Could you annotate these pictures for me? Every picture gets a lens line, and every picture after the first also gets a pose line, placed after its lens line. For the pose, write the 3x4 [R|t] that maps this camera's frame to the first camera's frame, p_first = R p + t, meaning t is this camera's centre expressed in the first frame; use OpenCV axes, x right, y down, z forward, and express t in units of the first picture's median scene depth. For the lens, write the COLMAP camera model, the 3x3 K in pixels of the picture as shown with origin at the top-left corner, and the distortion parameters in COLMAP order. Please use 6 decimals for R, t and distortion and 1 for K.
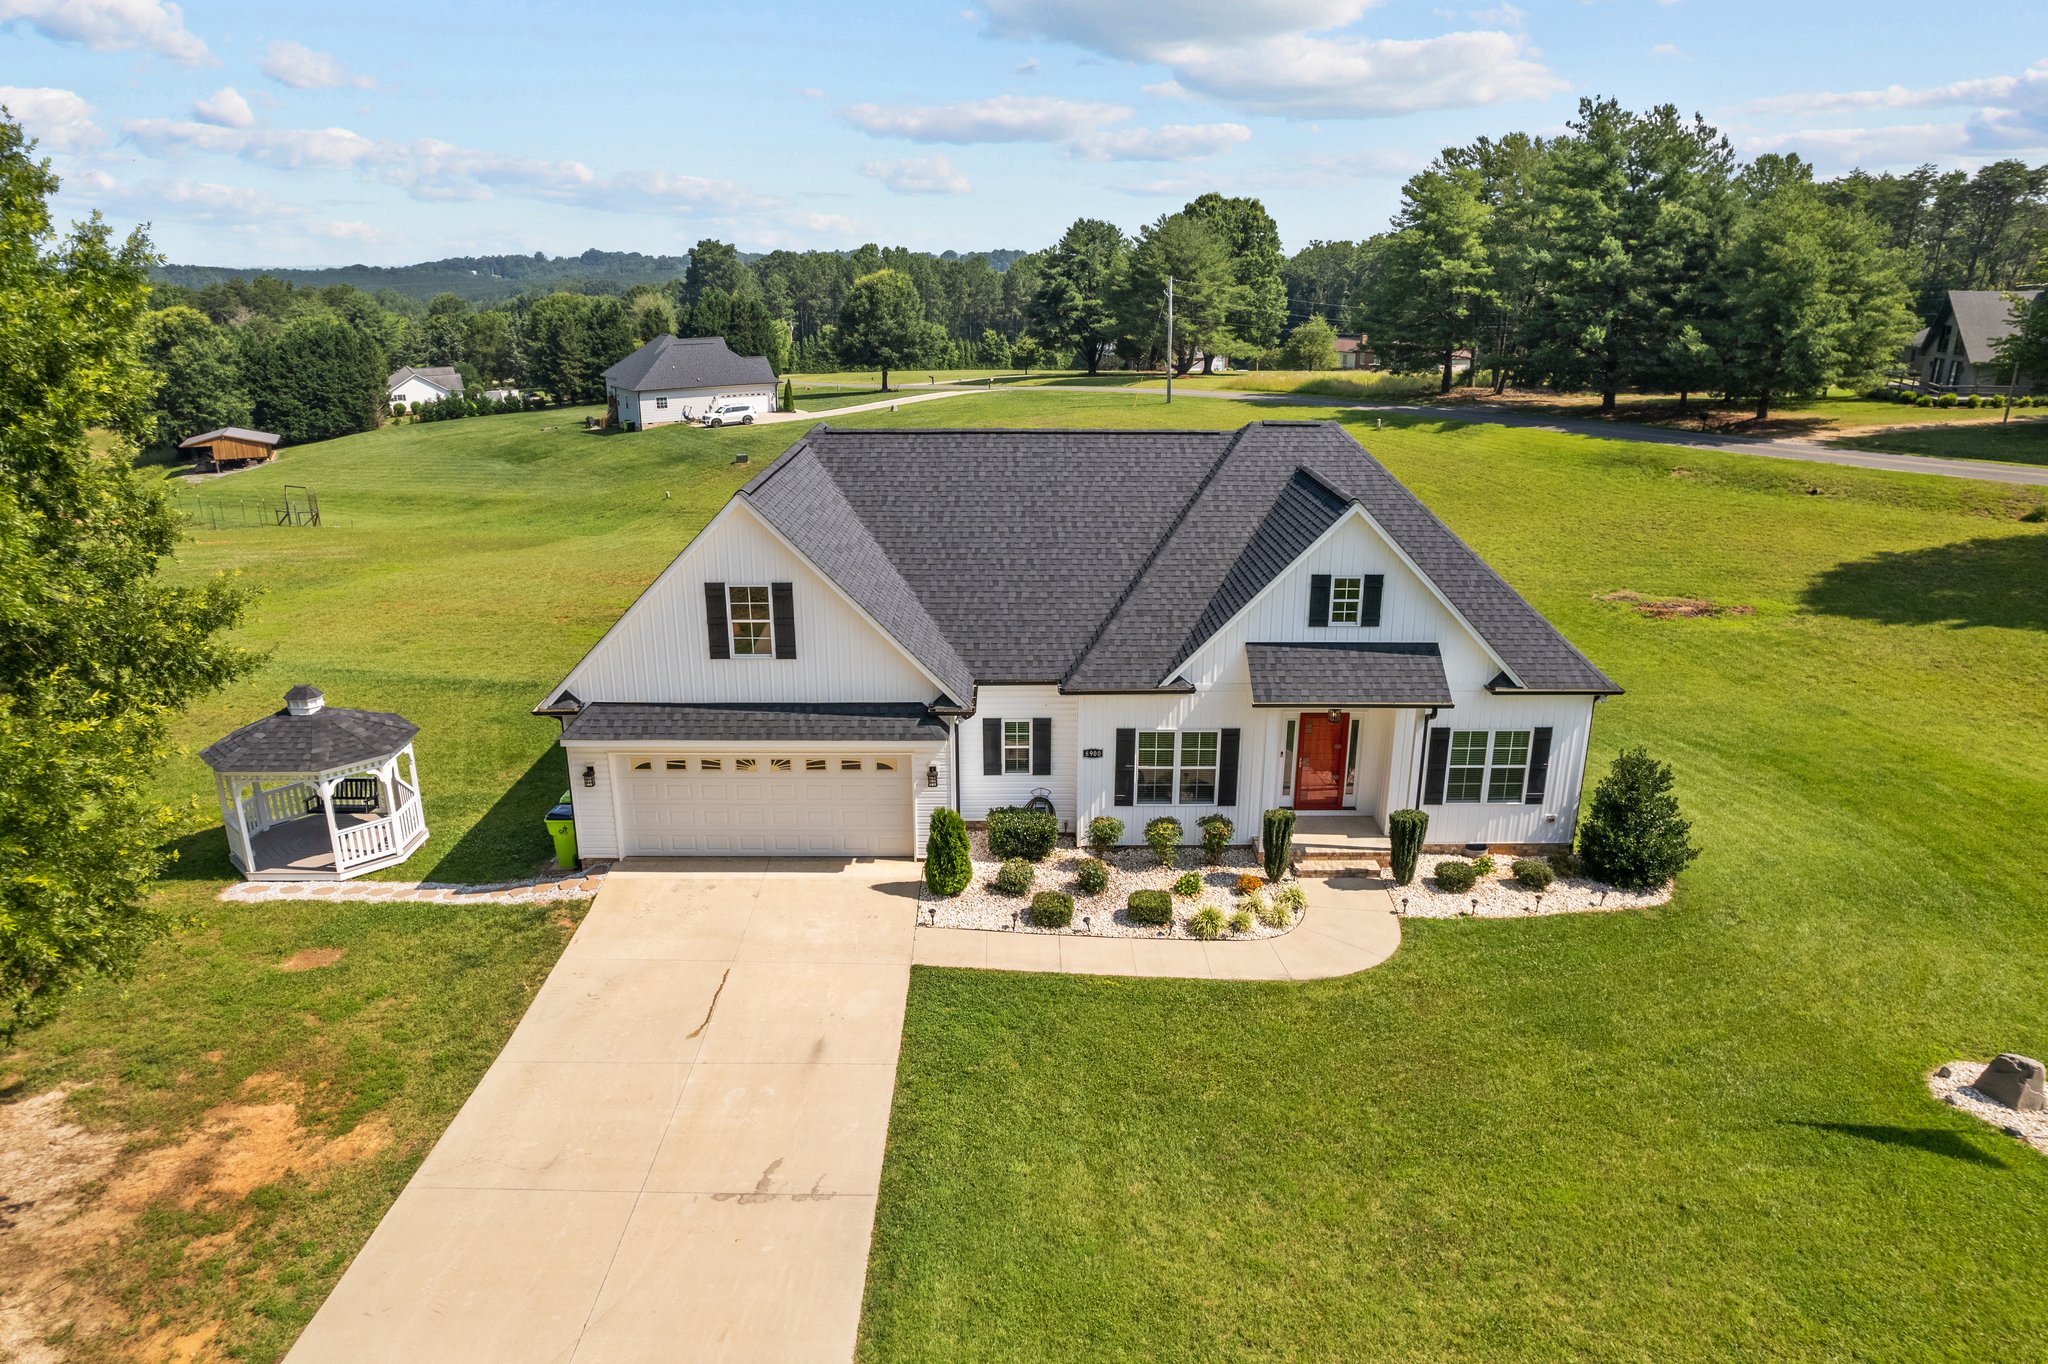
lens RADIAL K [[1311.7, 0, 1027.4], [0, 1311.7, 686.2], [0, 0, 1]] dist [-0.086820, 0.076798]
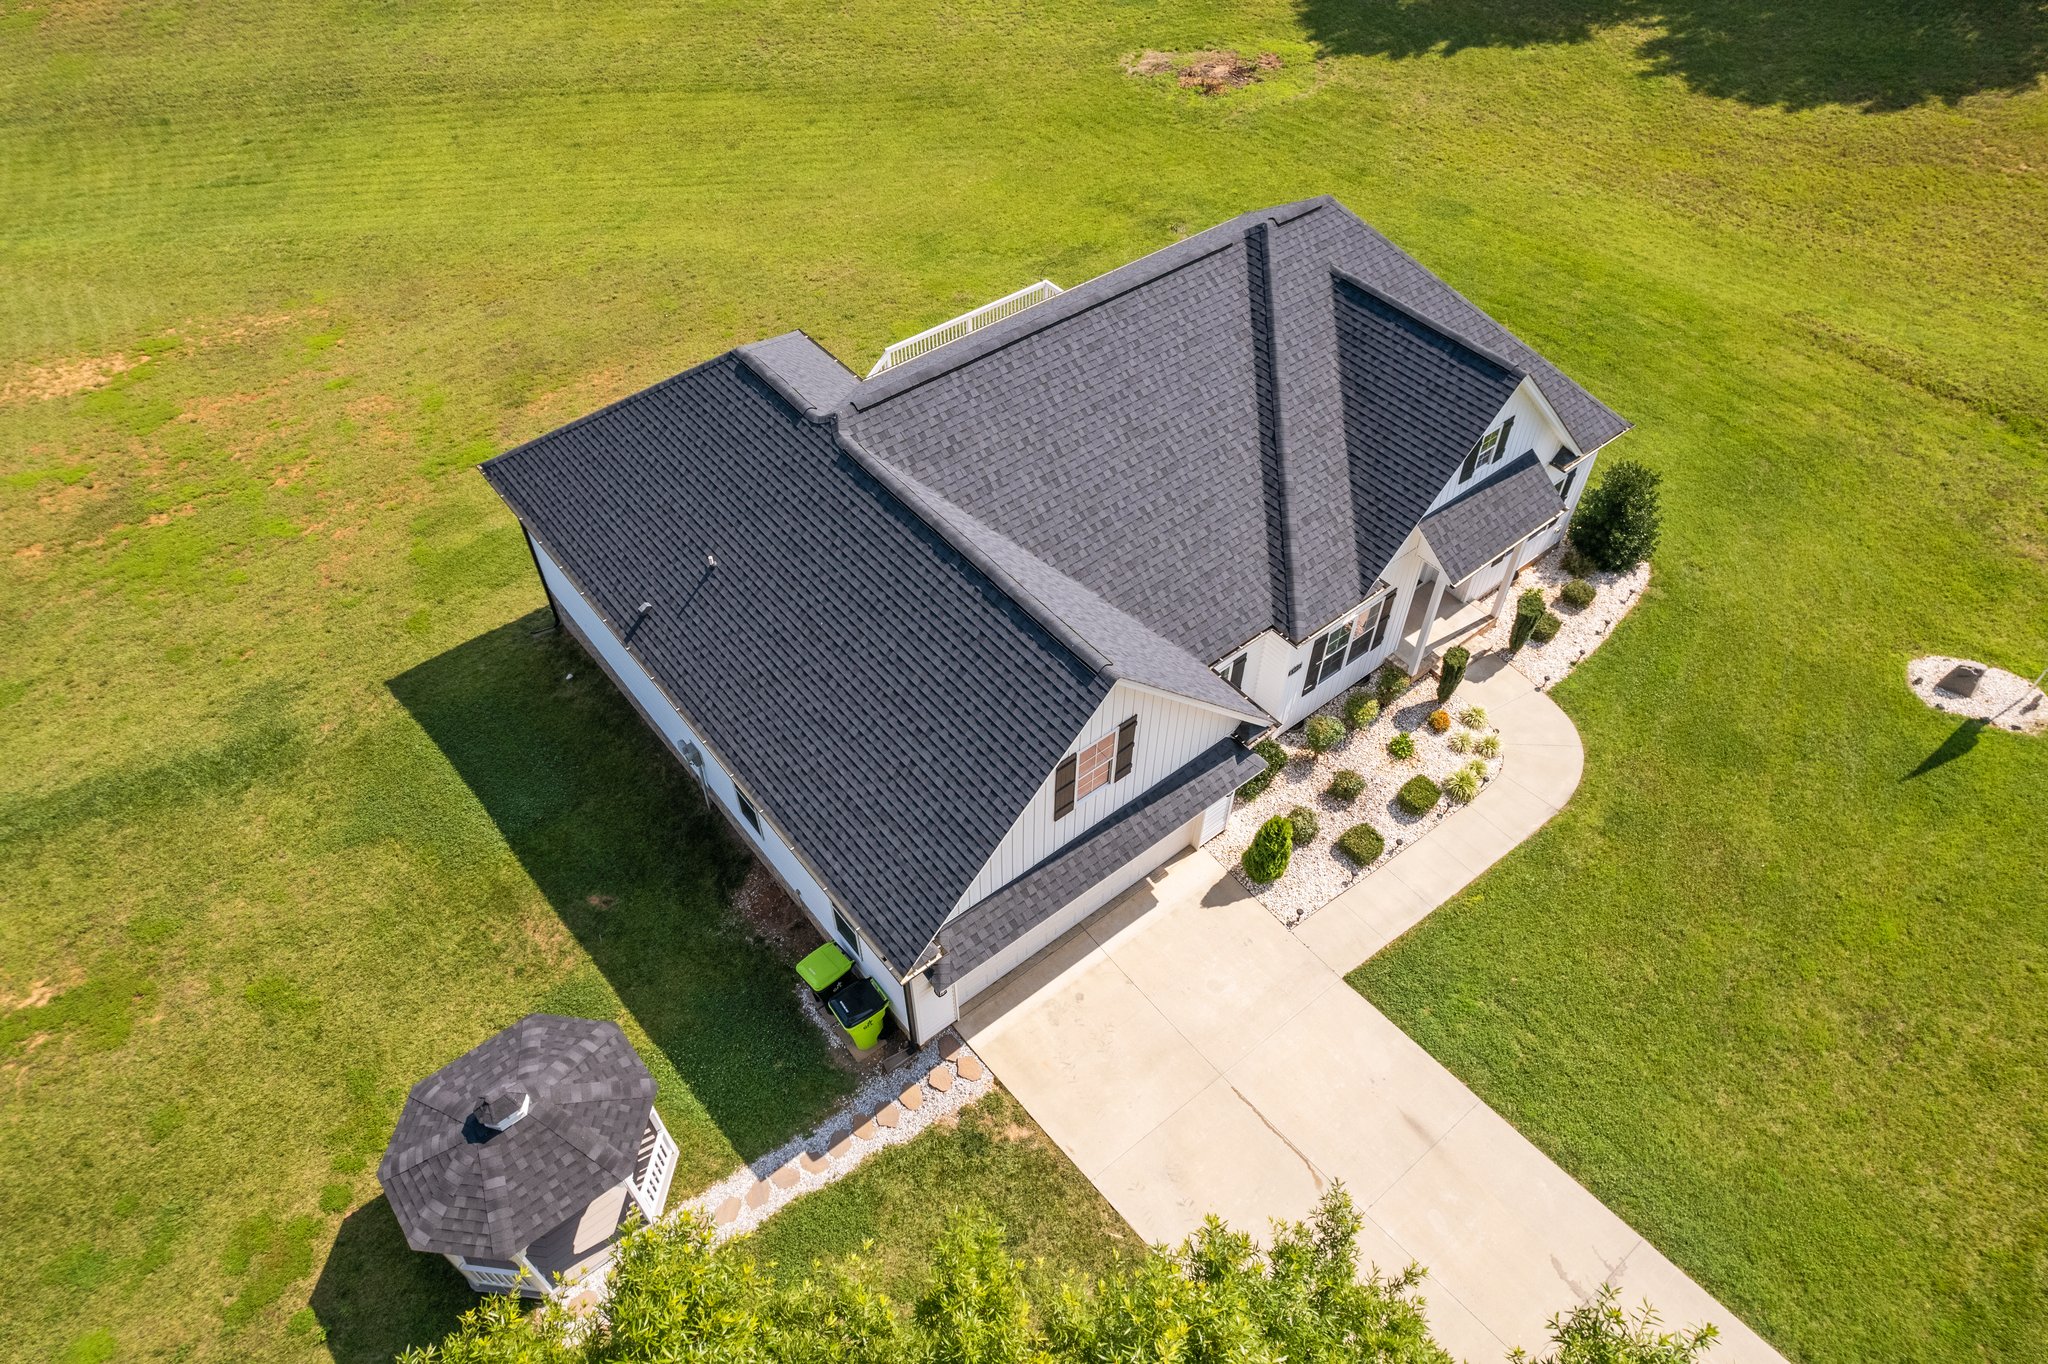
lens RADIAL K [[1311.7, 0, 1027.4], [0, 1311.7, 686.2], [0, 0, 1]] dist [-0.086820, 0.076798]
pose [[0.784250, -0.461704, 0.414465, -0.527578], [0.191892, 0.815757, 0.545635, -0.520222], [-0.590024, -0.348382, 0.728355, 0.390971]]
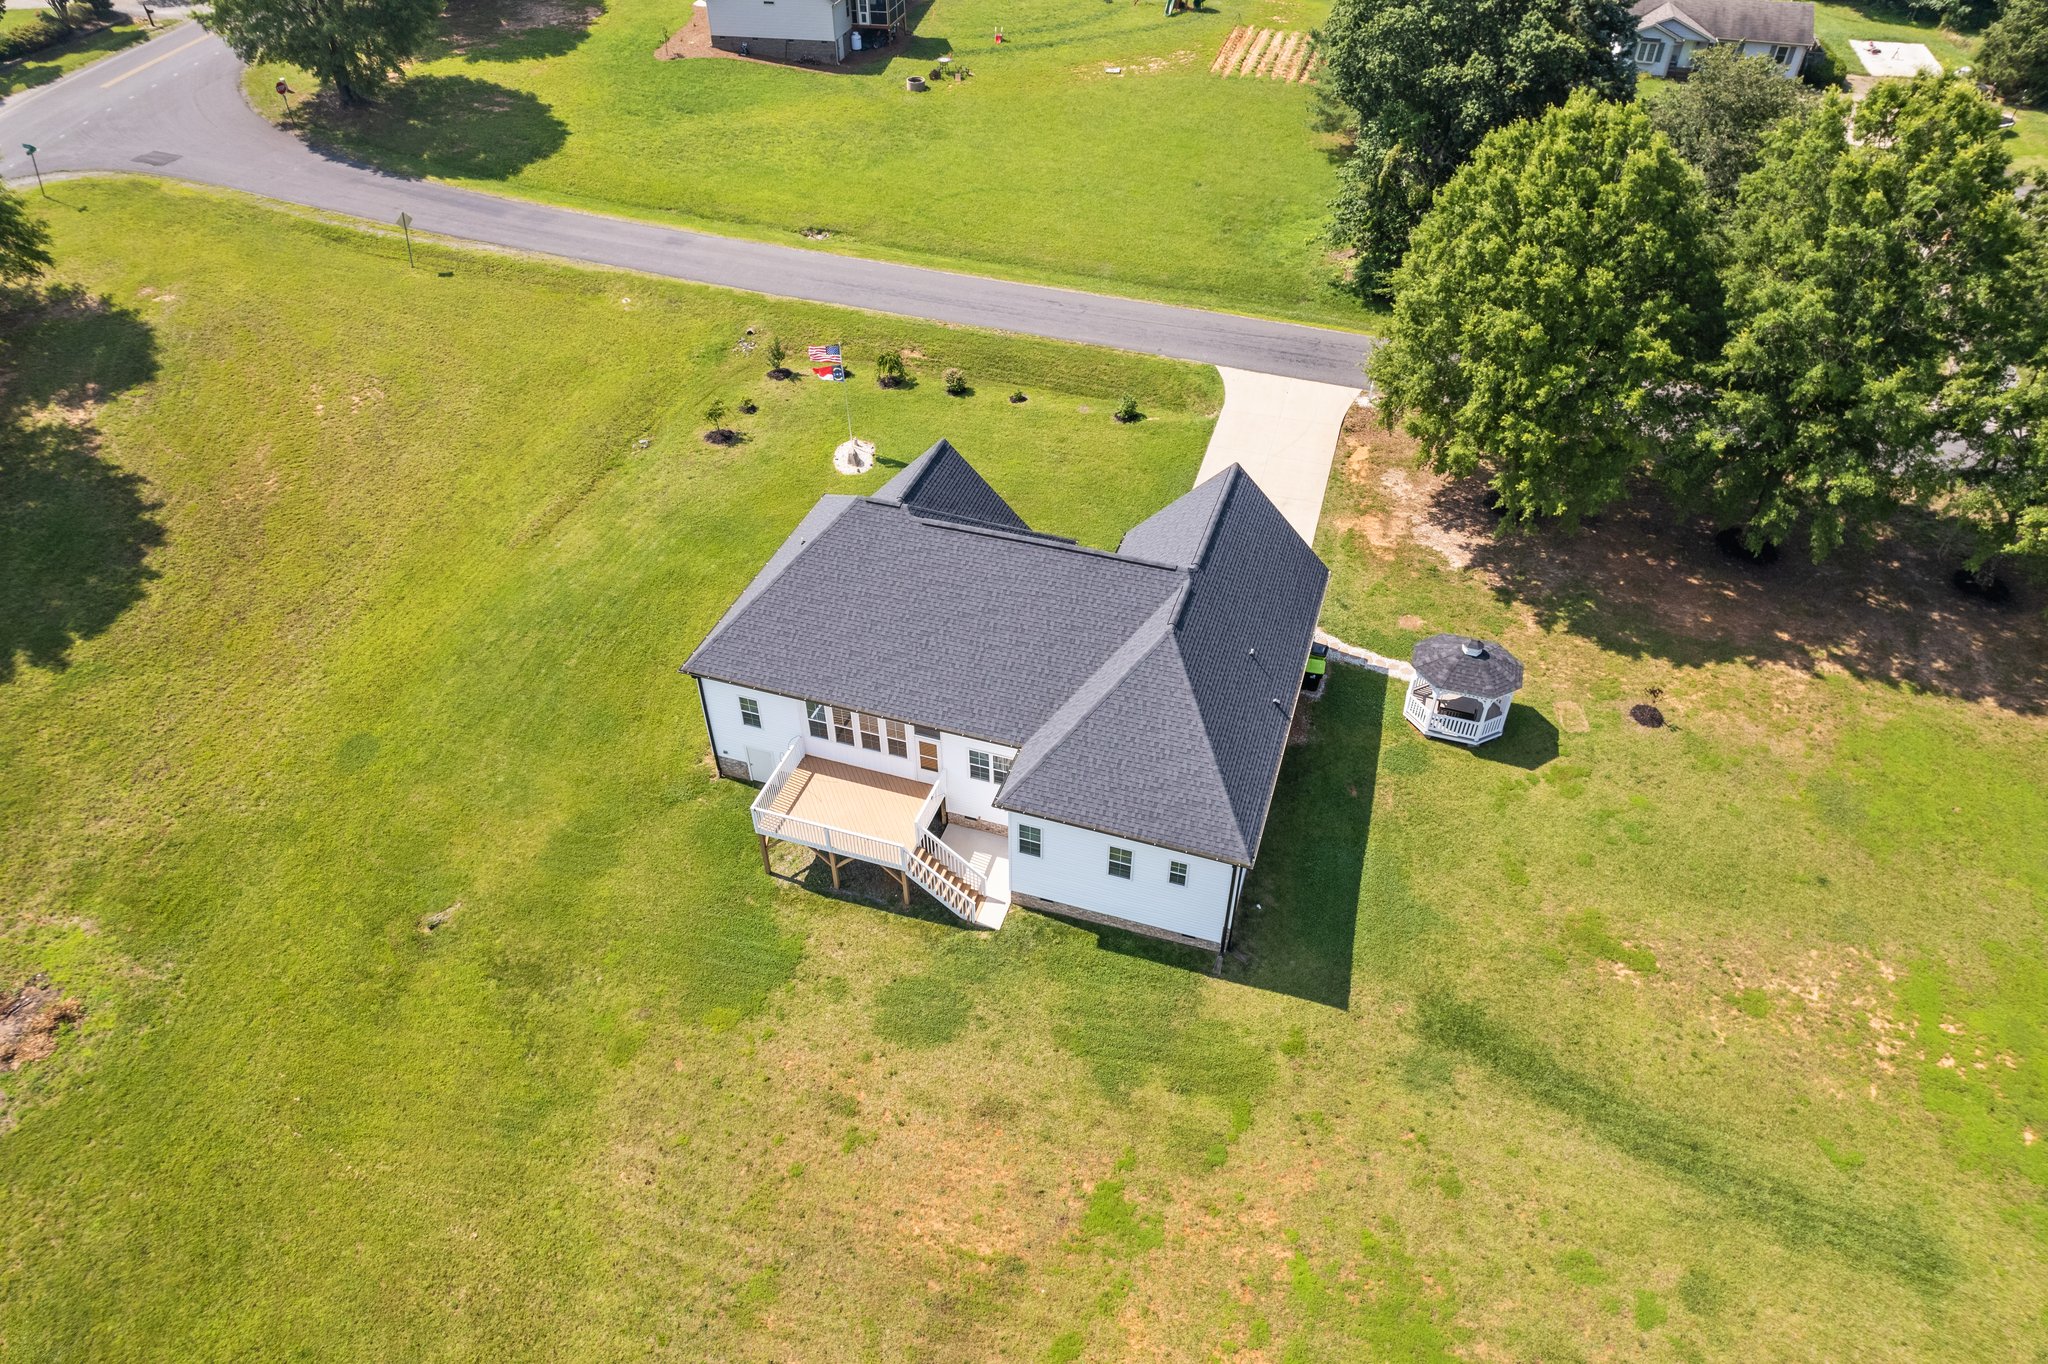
lens RADIAL K [[1311.7, 0, 1027.4], [0, 1311.7, 686.2], [0, 0, 1]] dist [-0.086820, 0.076798]
pose [[-0.946626, -0.209987, 0.244548, -0.434336], [0.100179, 0.529448, 0.842407, -1.560216], [-0.306371, 0.821943, -0.480153, 2.126046]]
